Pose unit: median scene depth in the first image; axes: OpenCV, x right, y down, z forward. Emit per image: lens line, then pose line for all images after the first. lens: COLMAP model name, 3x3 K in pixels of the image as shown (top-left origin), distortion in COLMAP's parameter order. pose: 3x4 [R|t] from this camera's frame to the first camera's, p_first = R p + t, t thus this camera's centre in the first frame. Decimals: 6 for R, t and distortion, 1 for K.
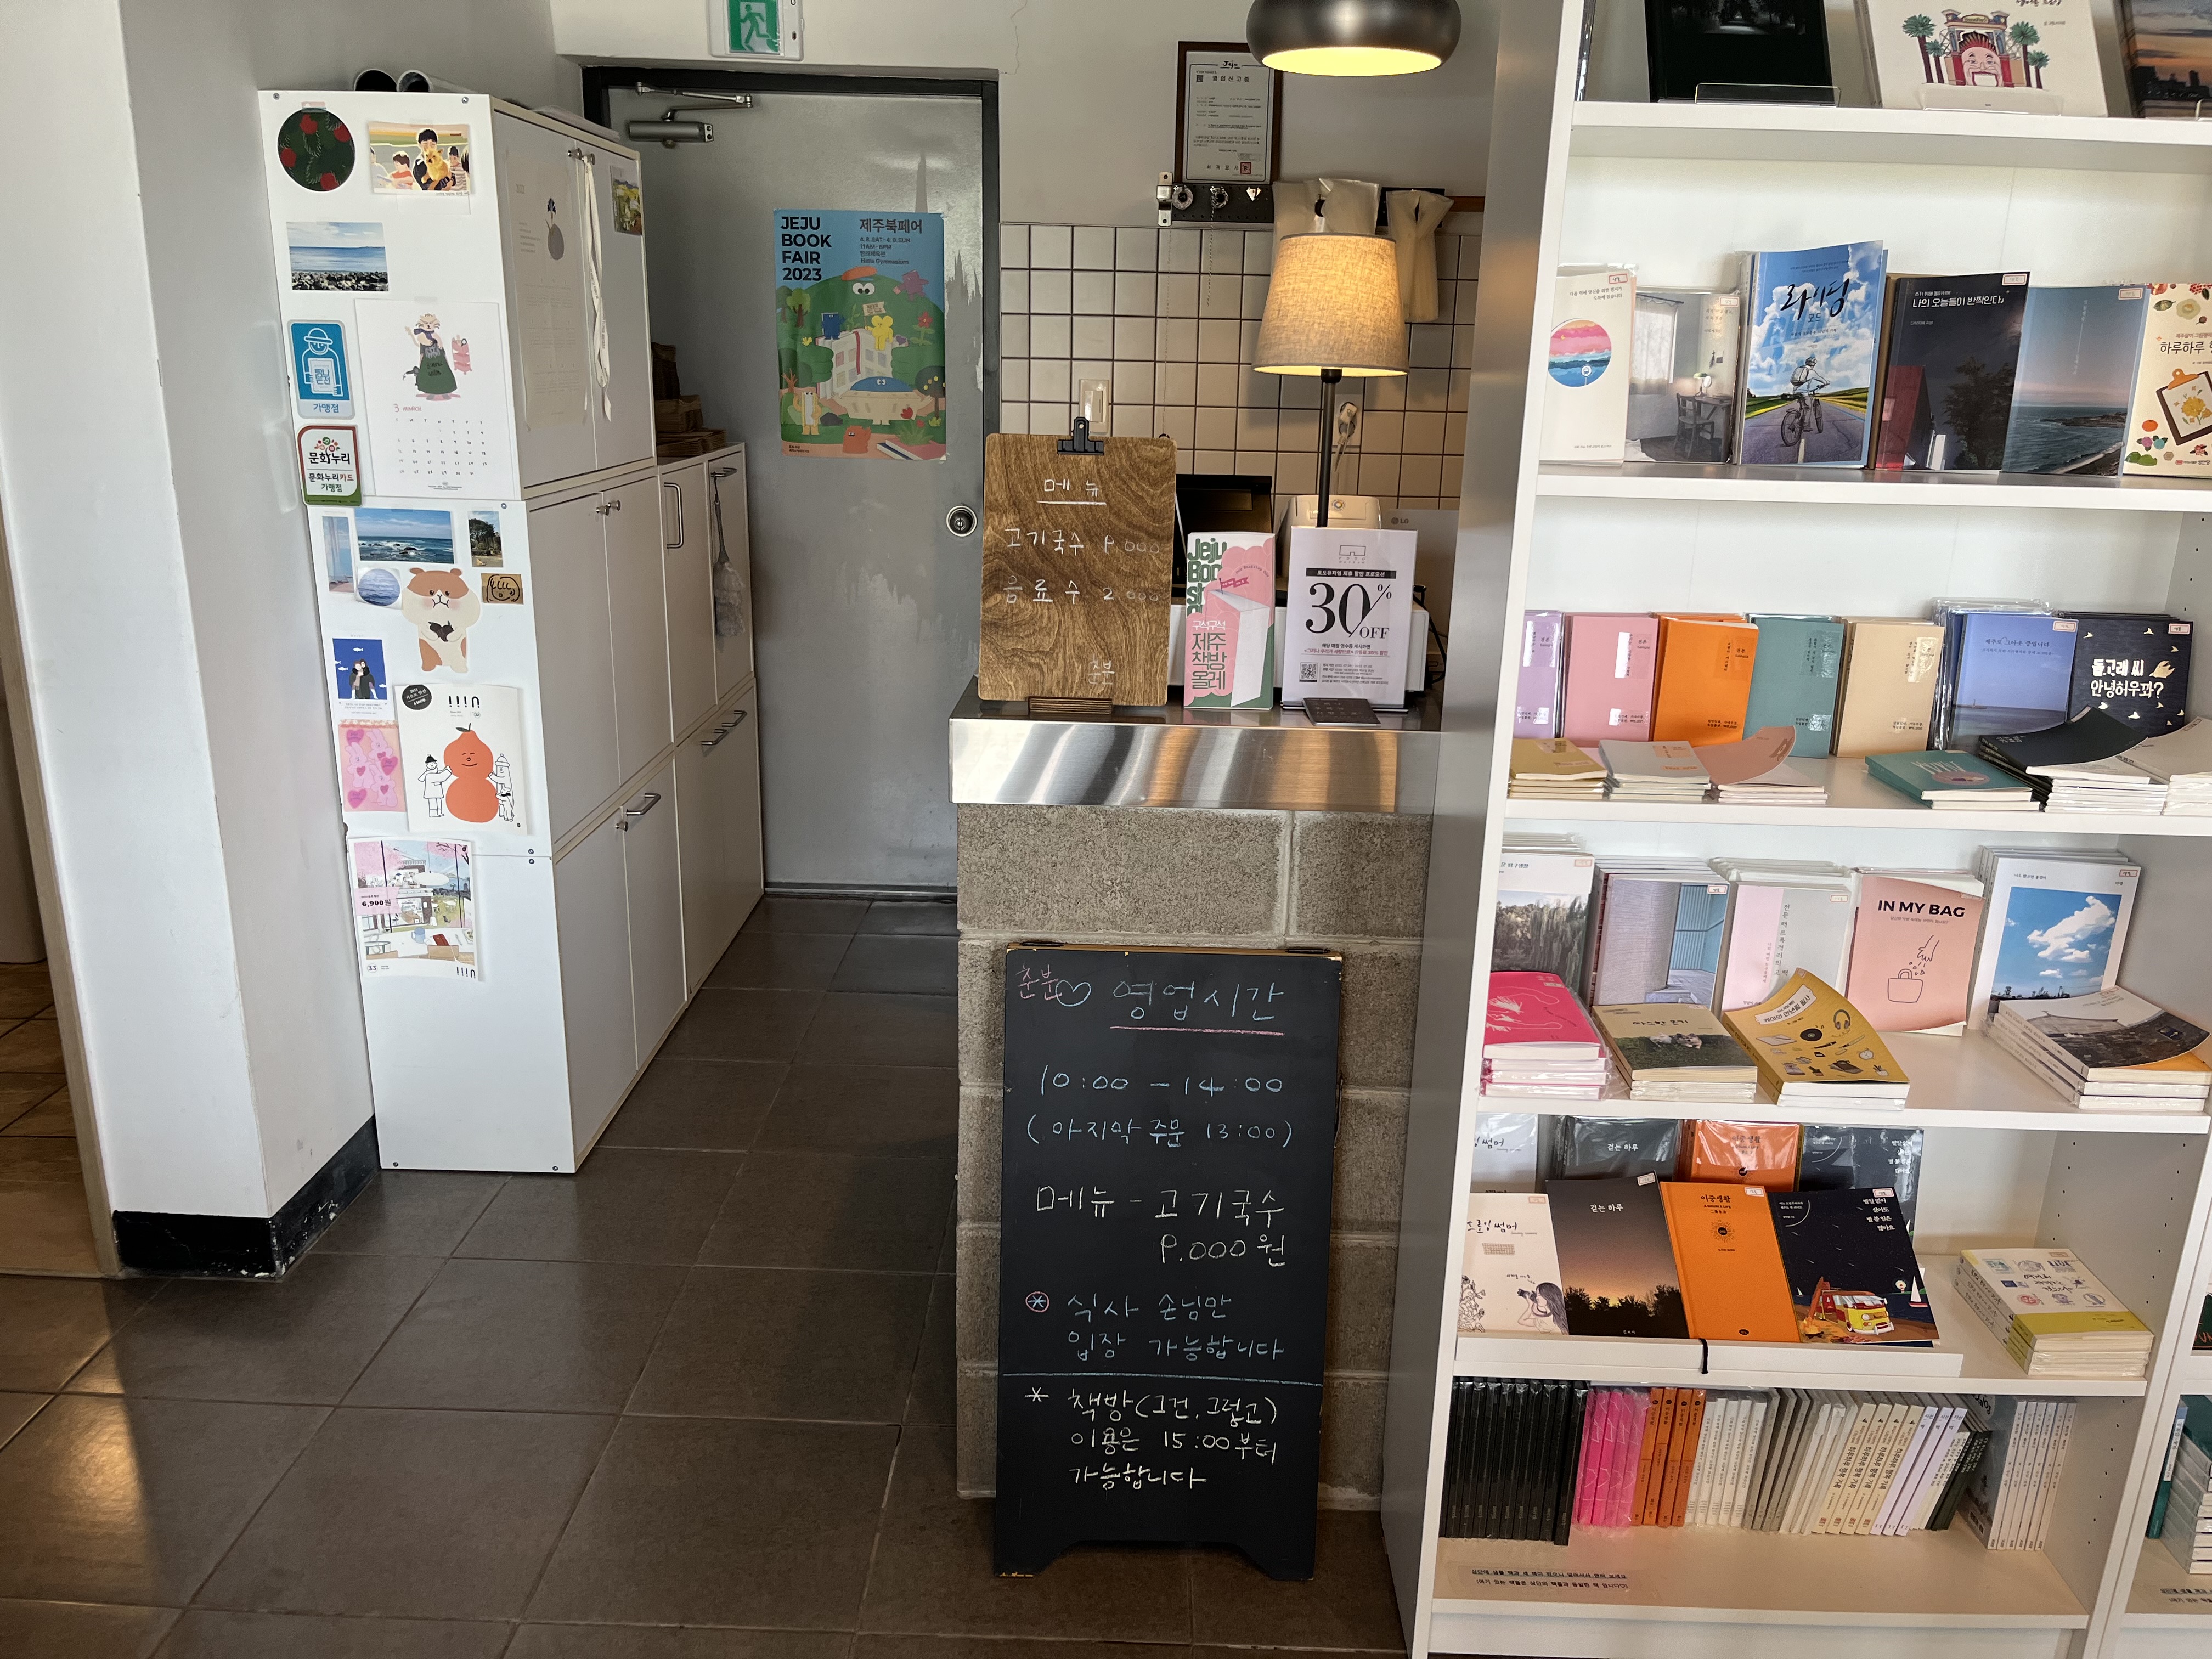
lens RADIAL K [[1681.9, 0, 1117.6], [0, 1681.9, 852.1], [0, 0, 1]] dist [0.055157, -0.076429]
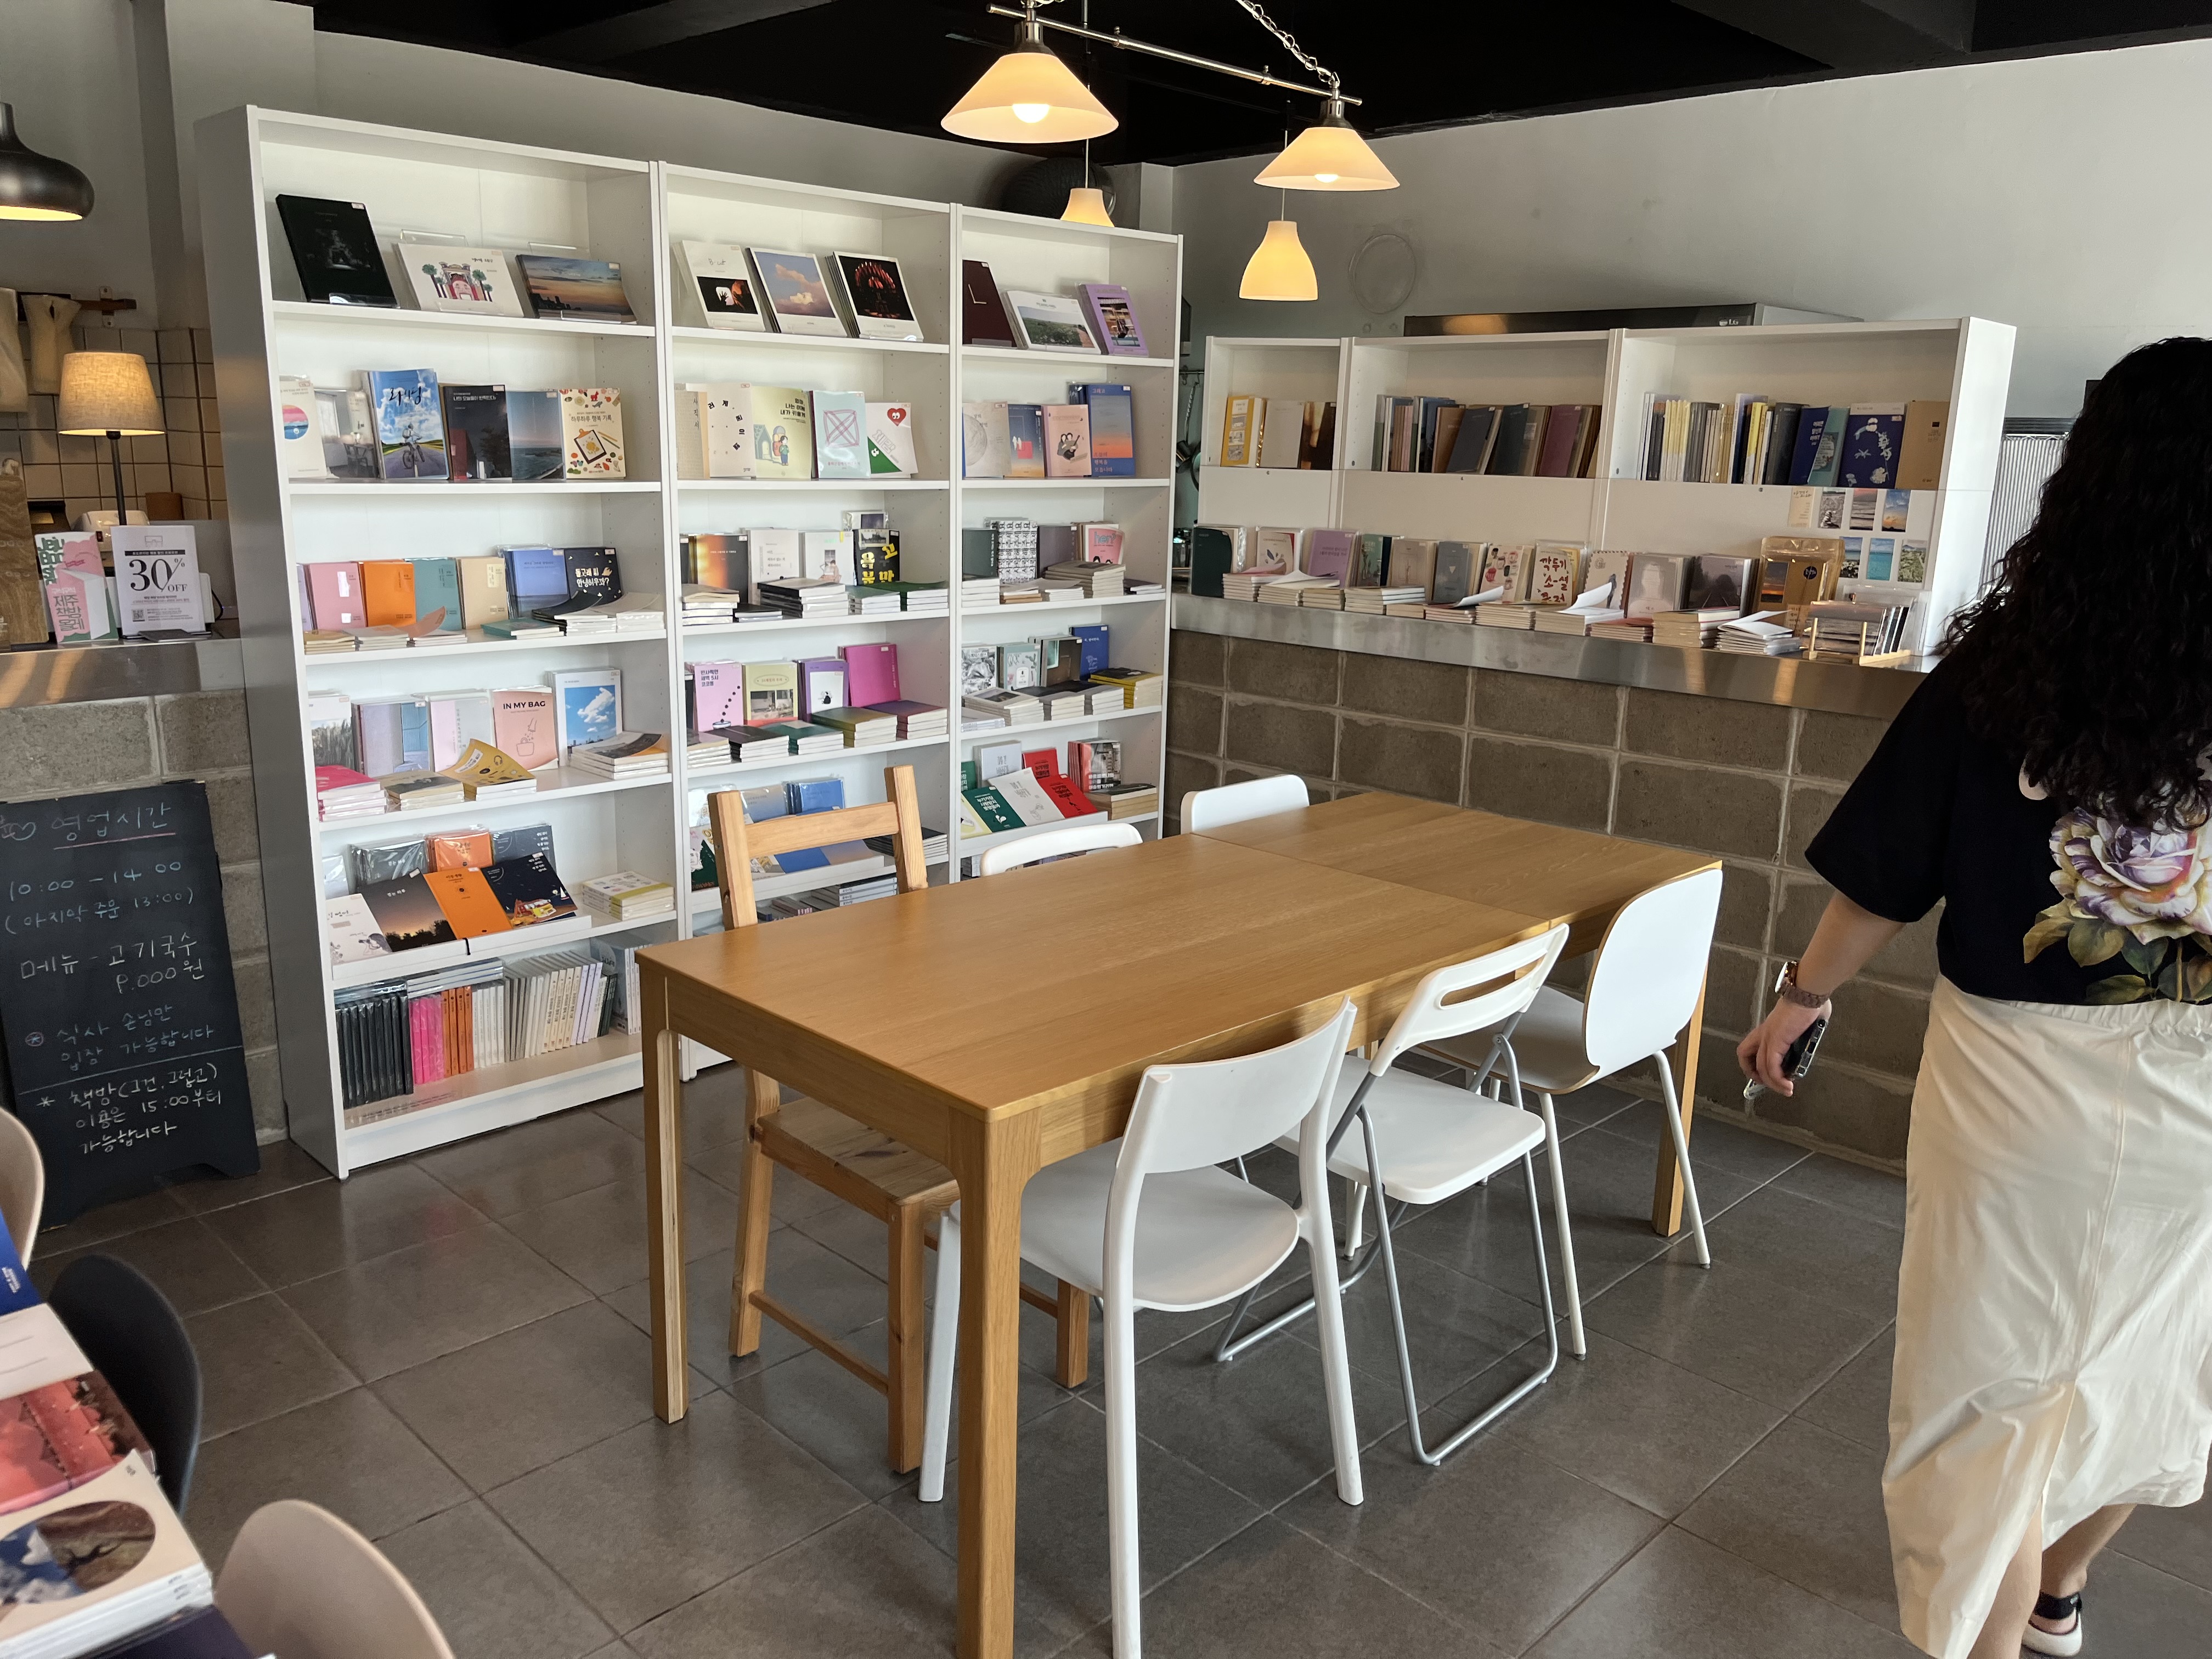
lens RADIAL K [[1681.9, 0, 1097.6], [0, 1681.9, 824.7], [0, 0, 1]] dist [0.055157, -0.076429]
pose [[0.702739, -0.168947, 0.691097, -0.424935], [0.201925, 0.978812, 0.033956, 0.233637], [-0.682190, 0.115688, 0.721964, -0.827078]]
